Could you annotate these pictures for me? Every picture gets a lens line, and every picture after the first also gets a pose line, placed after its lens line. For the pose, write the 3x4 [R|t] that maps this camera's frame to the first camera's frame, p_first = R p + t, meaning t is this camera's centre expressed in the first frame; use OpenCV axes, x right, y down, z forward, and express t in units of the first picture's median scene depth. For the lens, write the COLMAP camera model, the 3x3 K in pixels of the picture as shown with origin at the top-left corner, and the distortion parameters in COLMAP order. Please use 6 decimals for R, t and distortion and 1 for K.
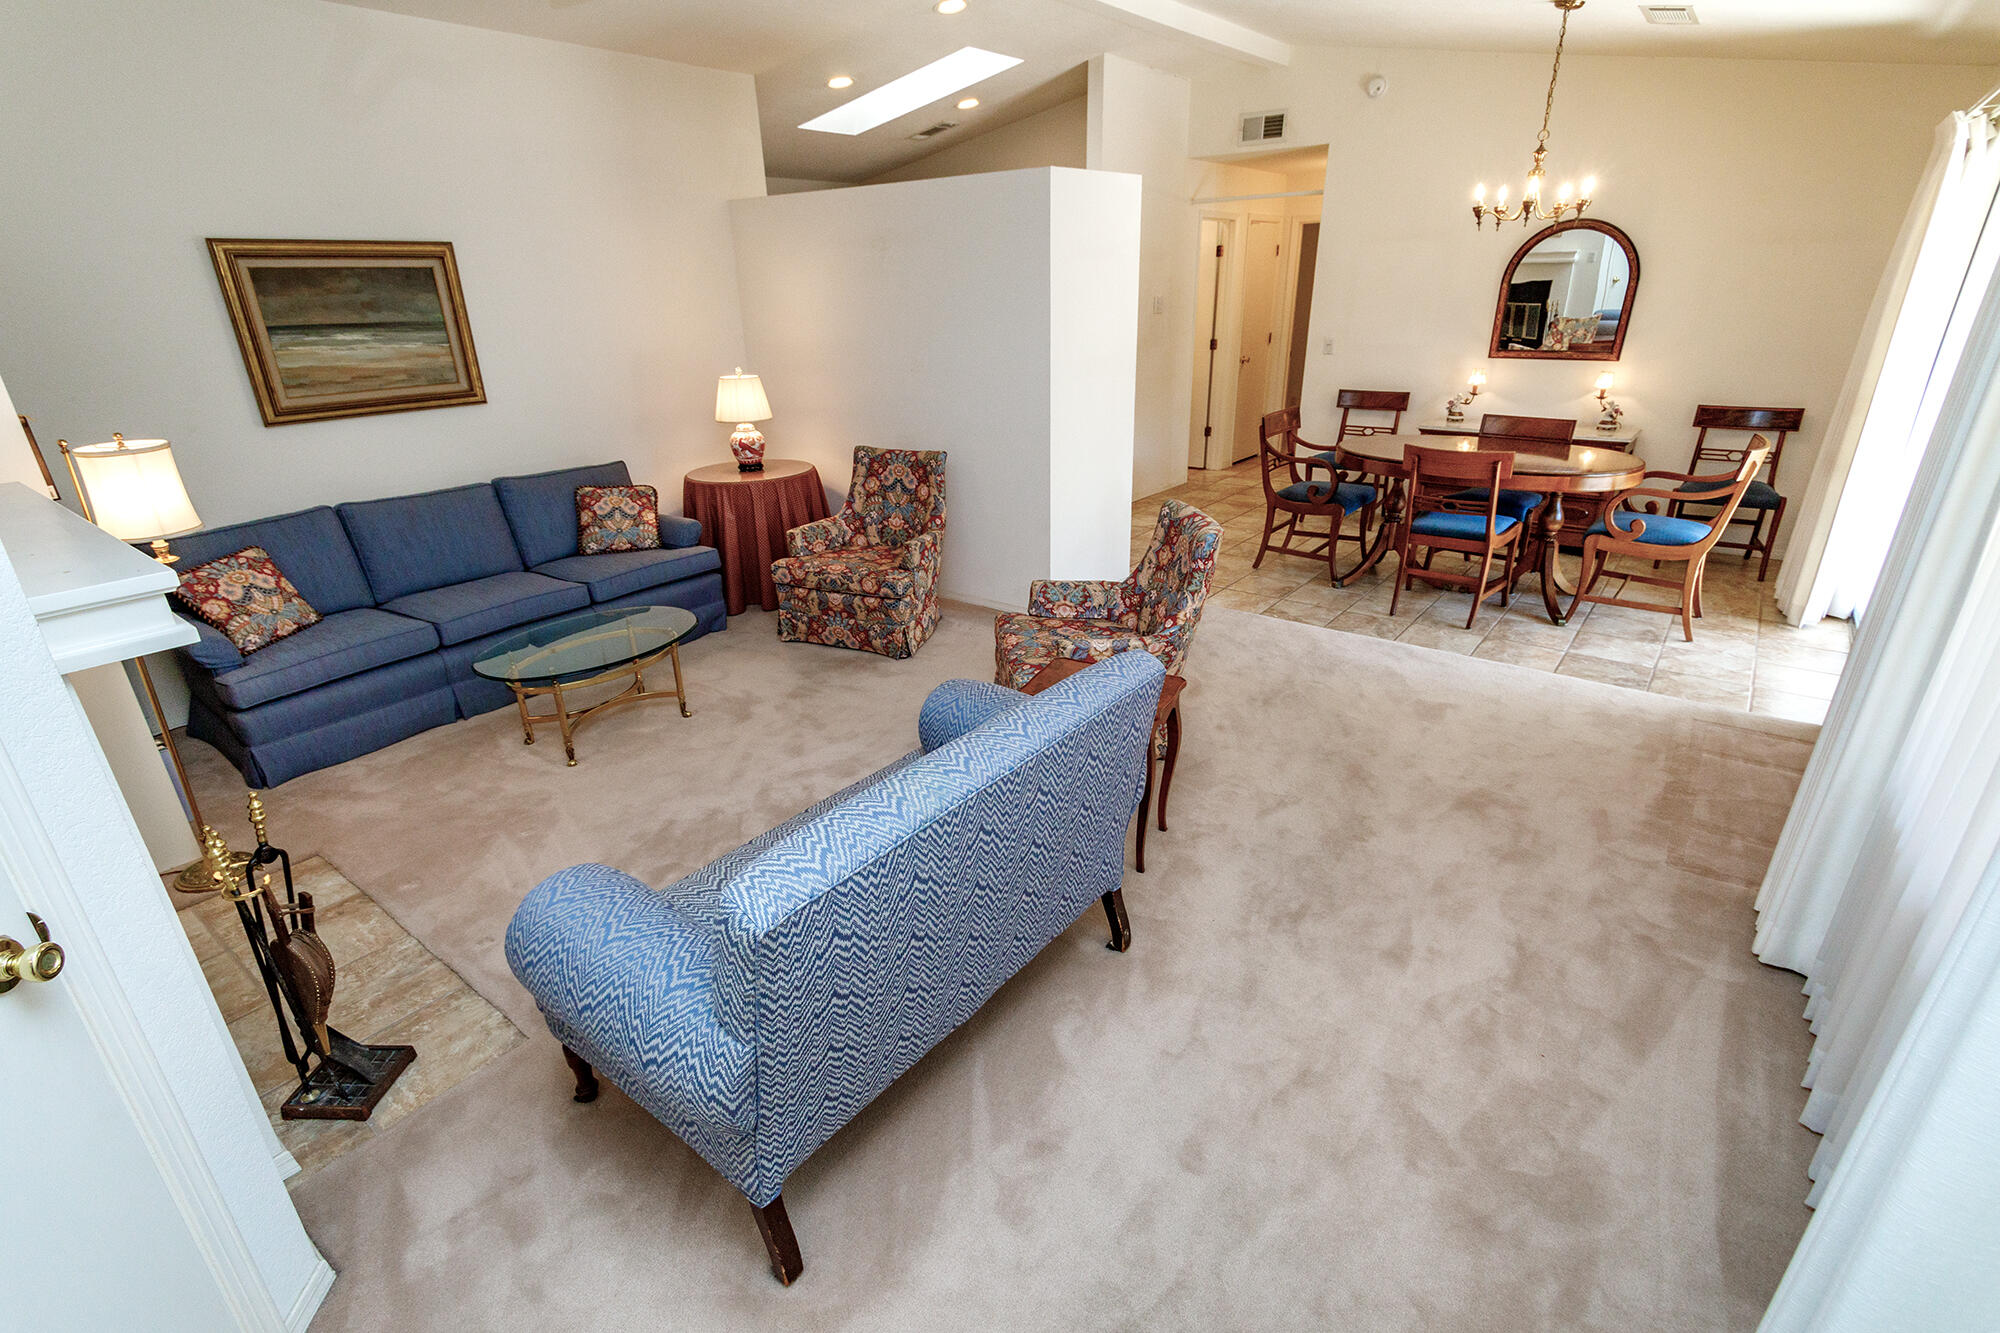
lens RADIAL K [[939.8, 0, 993.4], [0, 939.8, 690.6], [0, 0, 1]] dist [0.001965, -0.001130]
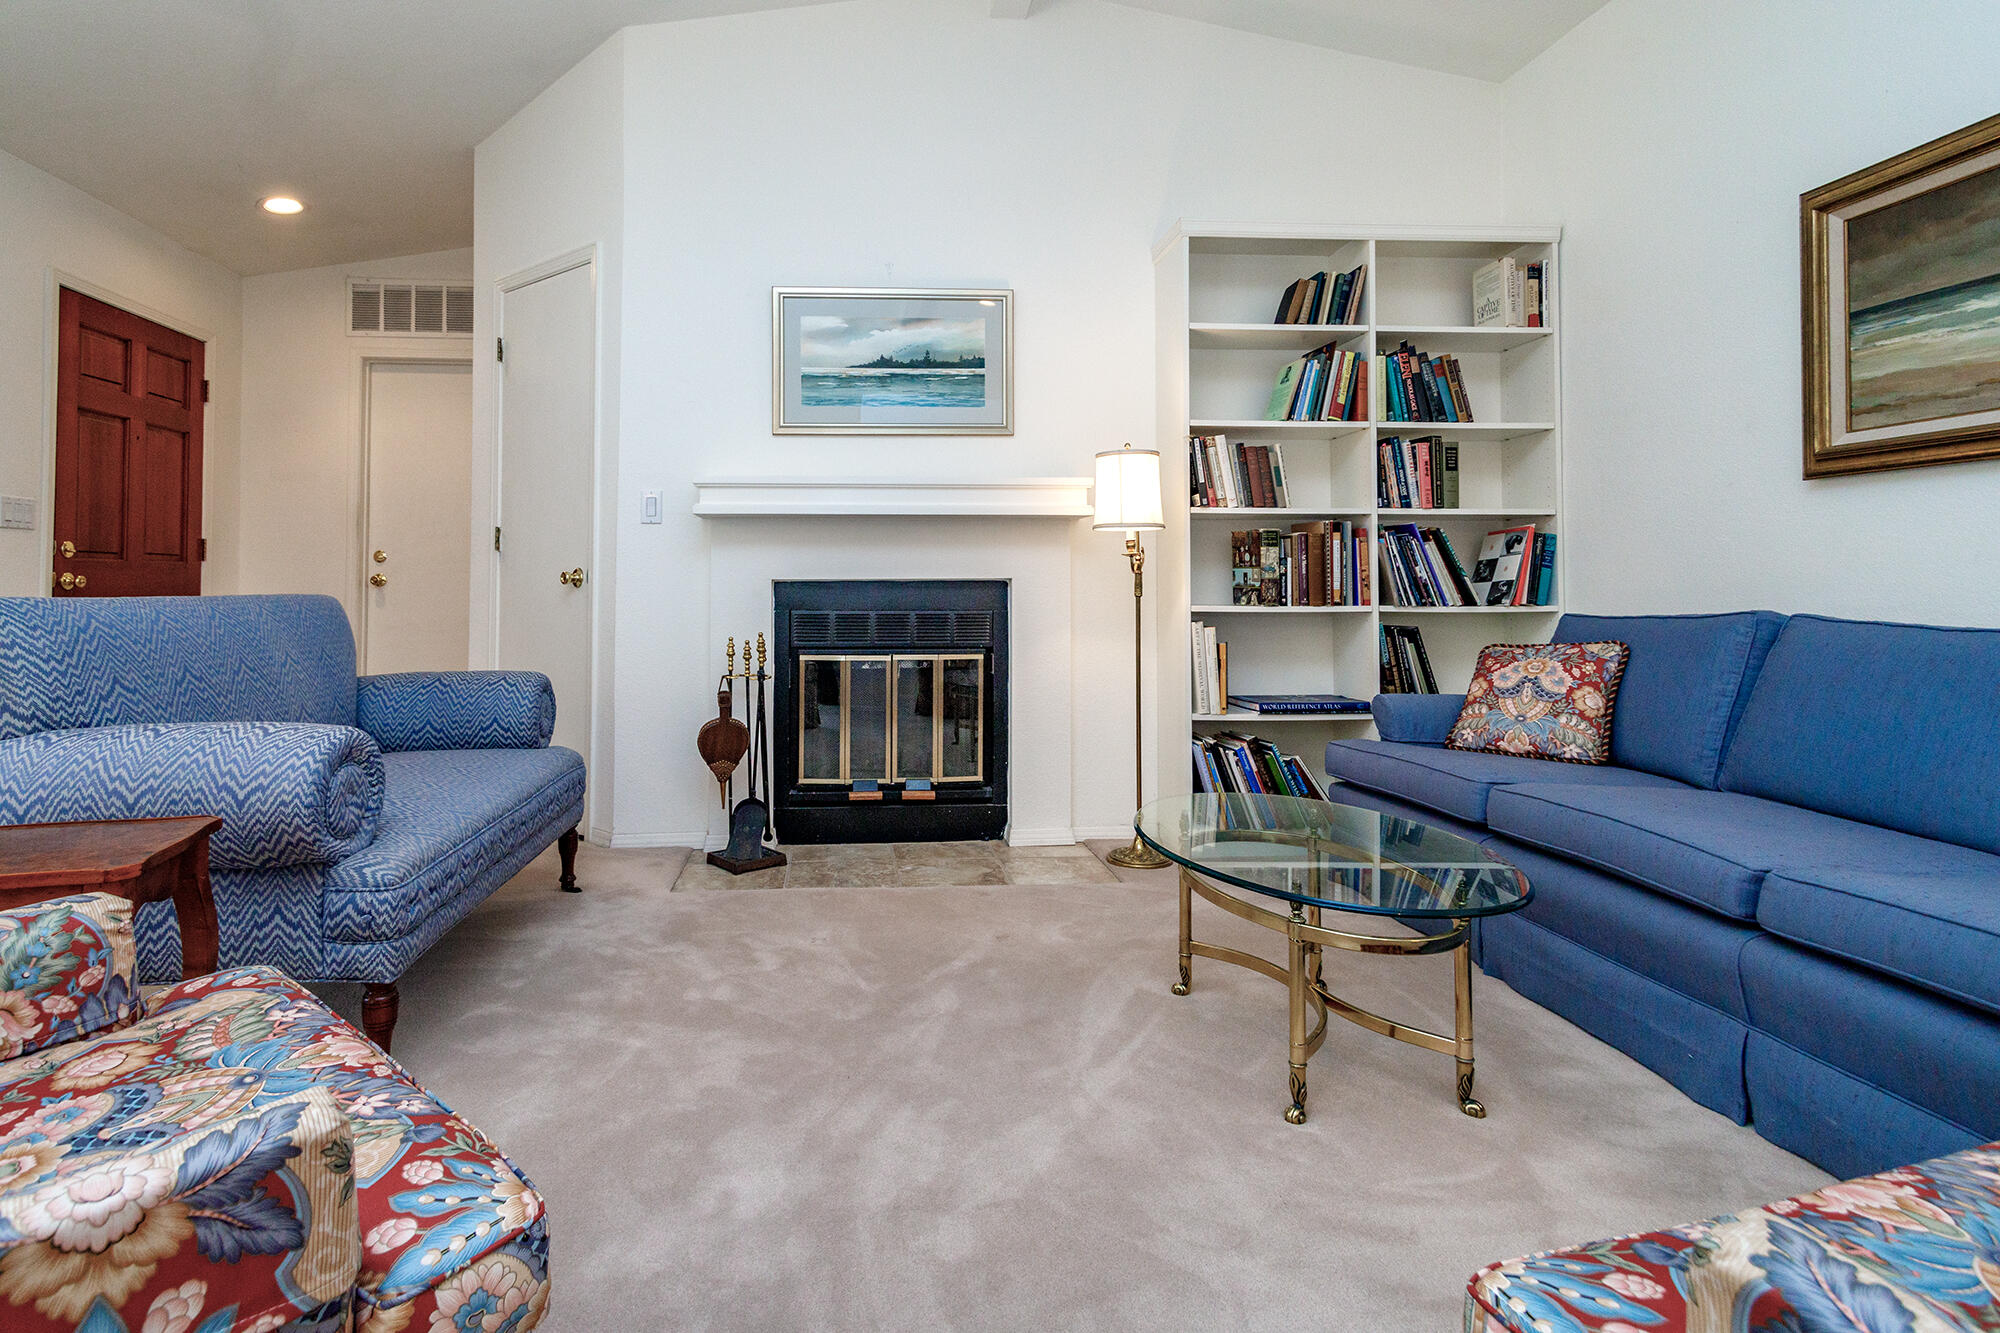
lens RADIAL K [[1003.8, 0, 898.0], [0, 1003.8, 563.7], [0, 0, 1]] dist [0.025718, -0.007961]
pose [[-0.751106, 0.003468, -0.660173, 0.063136], [-0.253314, 0.921930, 0.293049, -0.216631], [0.609649, 0.387341, -0.691588, 0.877883]]
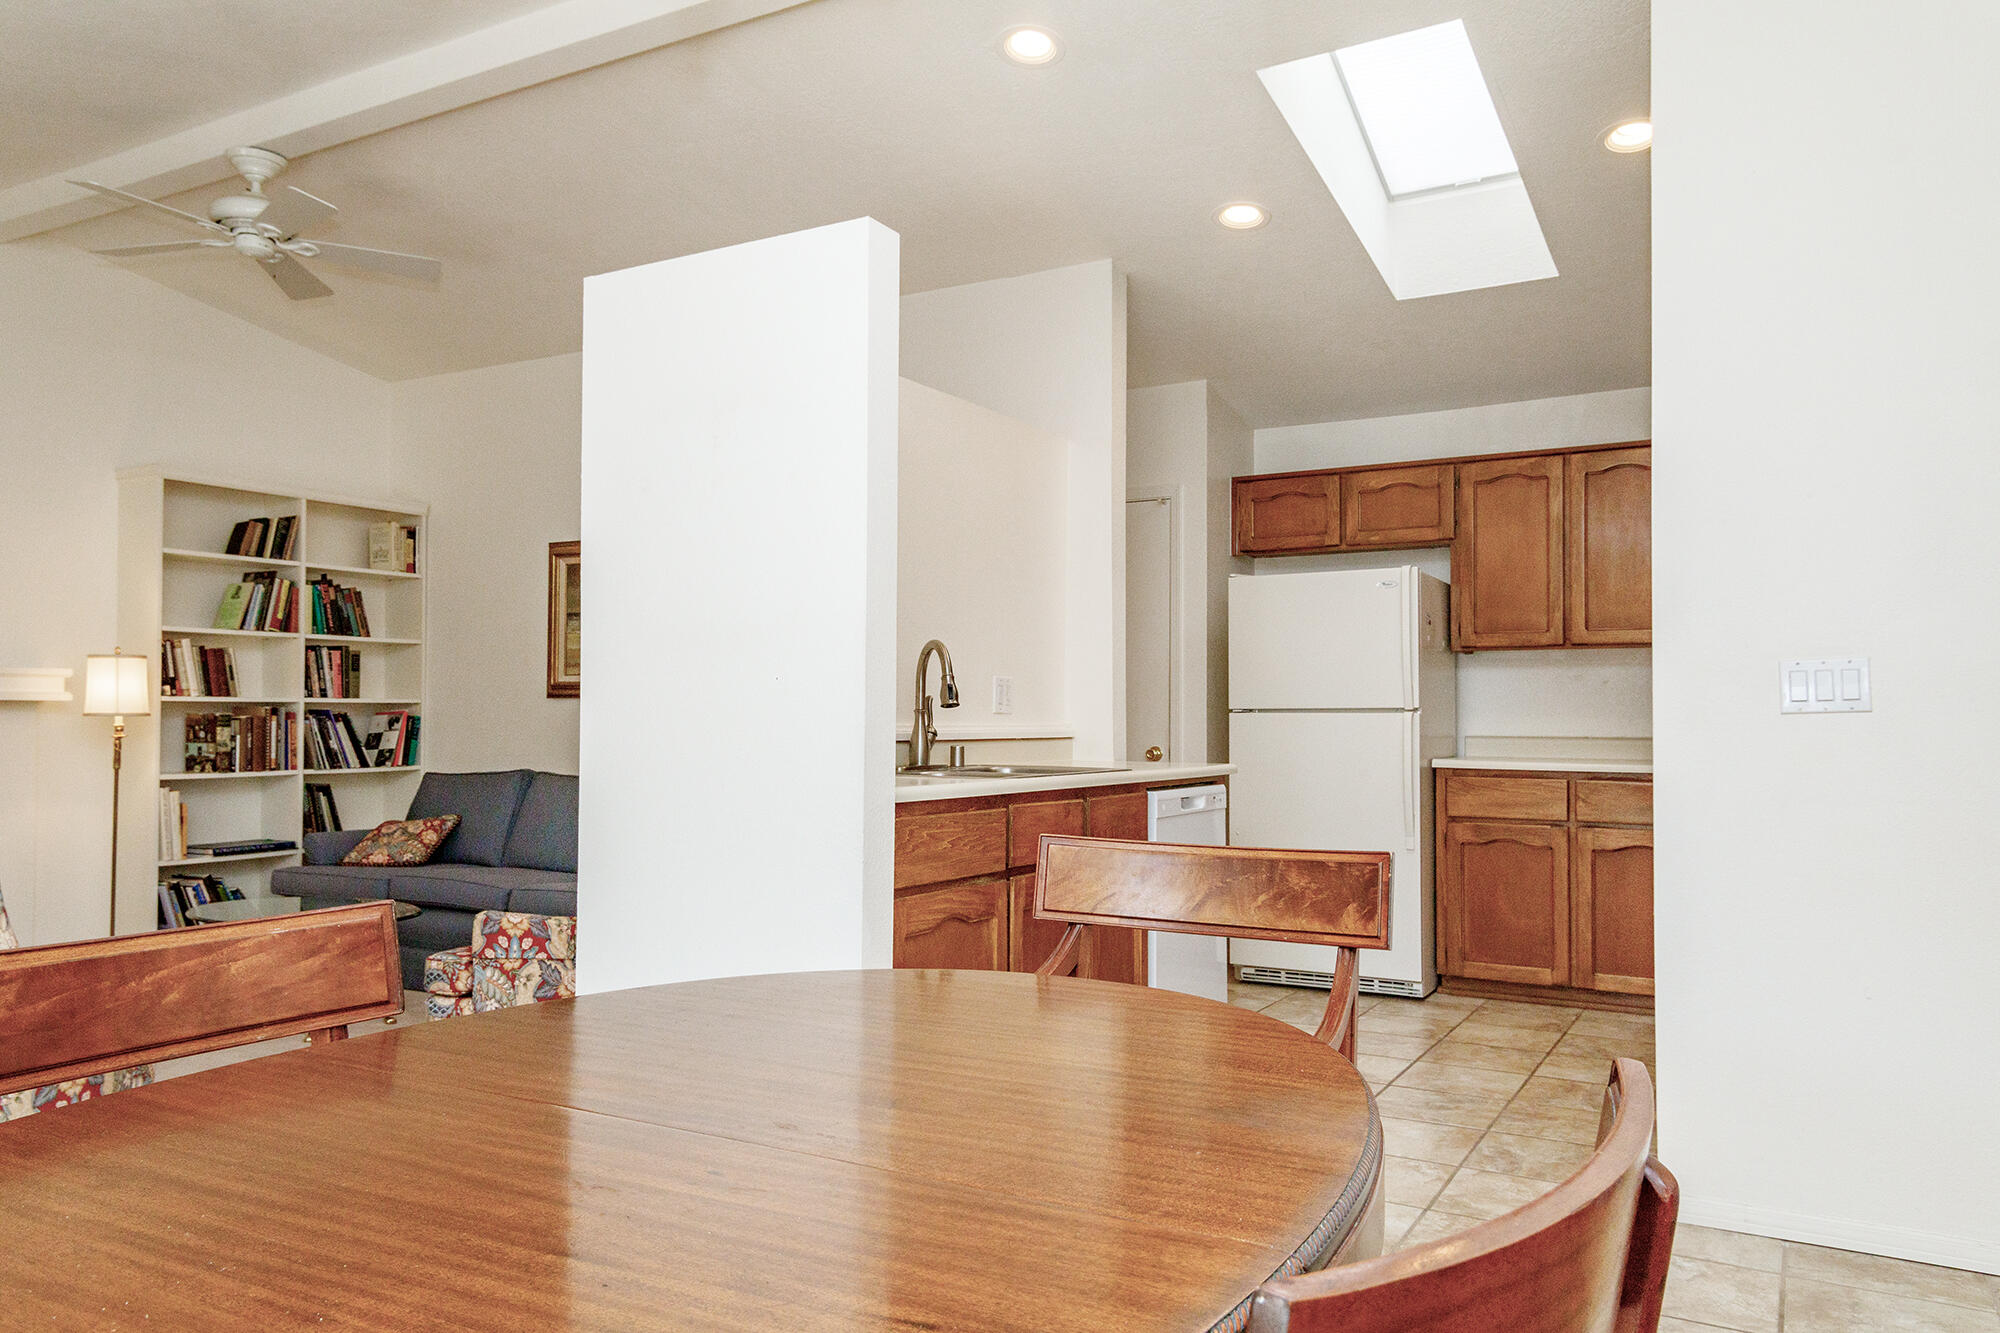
lens RADIAL K [[1405.4, 0, 1011.6], [0, 1405.4, 687.7], [0, 0, 1]] dist [0.026284, -0.006203]
pose [[0.147360, 0.001944, -0.989081, 0.729270], [-0.405679, 0.912132, -0.058648, -0.325973], [0.902059, 0.409892, 0.135201, 0.992028]]
